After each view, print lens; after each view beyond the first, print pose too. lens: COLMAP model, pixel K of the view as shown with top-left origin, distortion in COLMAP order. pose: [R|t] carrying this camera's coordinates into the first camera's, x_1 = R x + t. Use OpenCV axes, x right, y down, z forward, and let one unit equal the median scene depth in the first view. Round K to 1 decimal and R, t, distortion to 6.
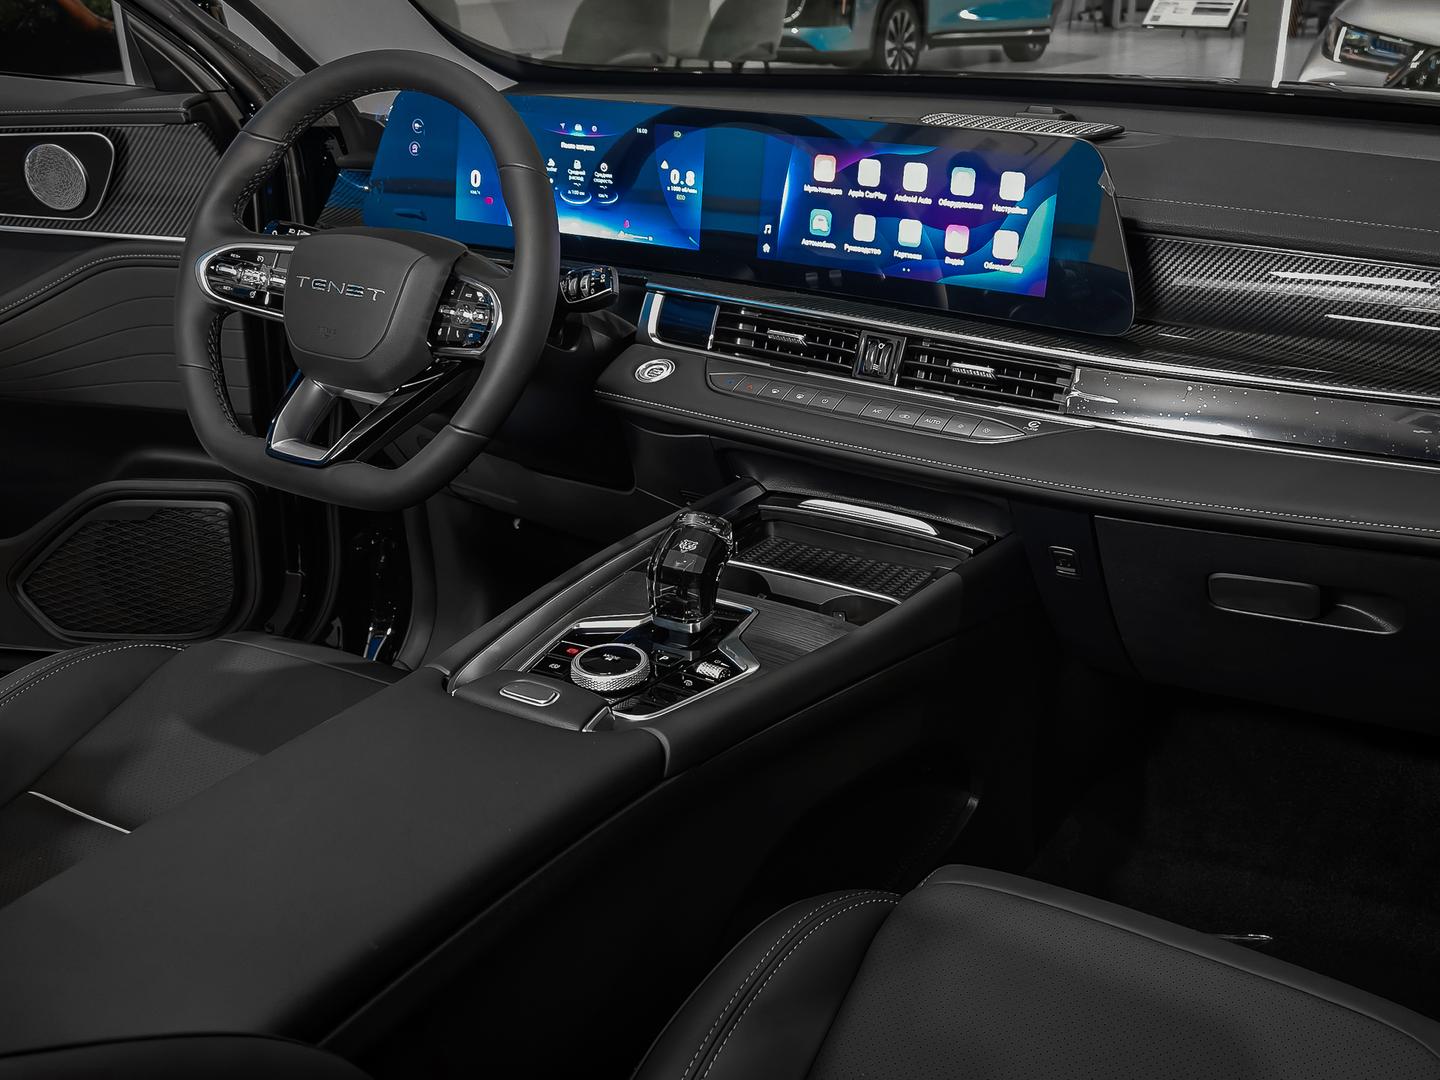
lens RADIAL K [[1542.7, 0, 846.3], [0, 1542.7, 511.4], [0, 0, 1]] dist [0.064486, 0.000000]
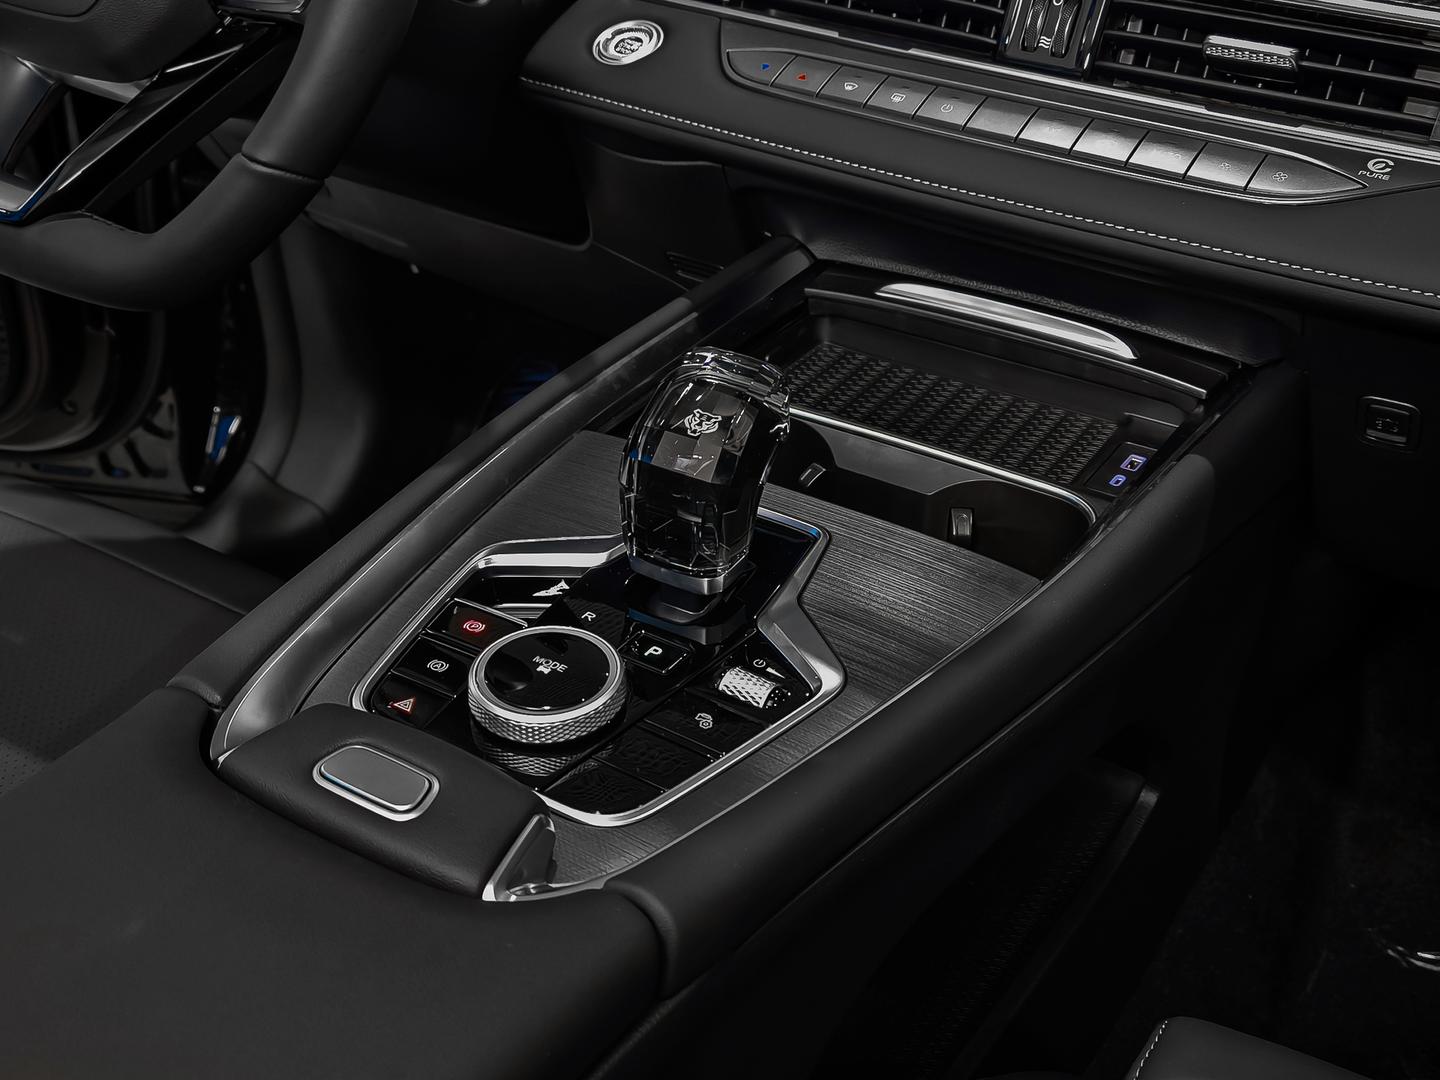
lens RADIAL K [[1714.4, 0, 711.1], [0, 1714.4, 540.7], [0, 0, 1]] dist [0.065970, 0.000000]
pose [[0.997916, 0.029008, -0.057636, -0.058109], [-0.016732, 0.979029, 0.203033, -0.046407], [0.062317, -0.201645, 0.977474, 0.394322]]
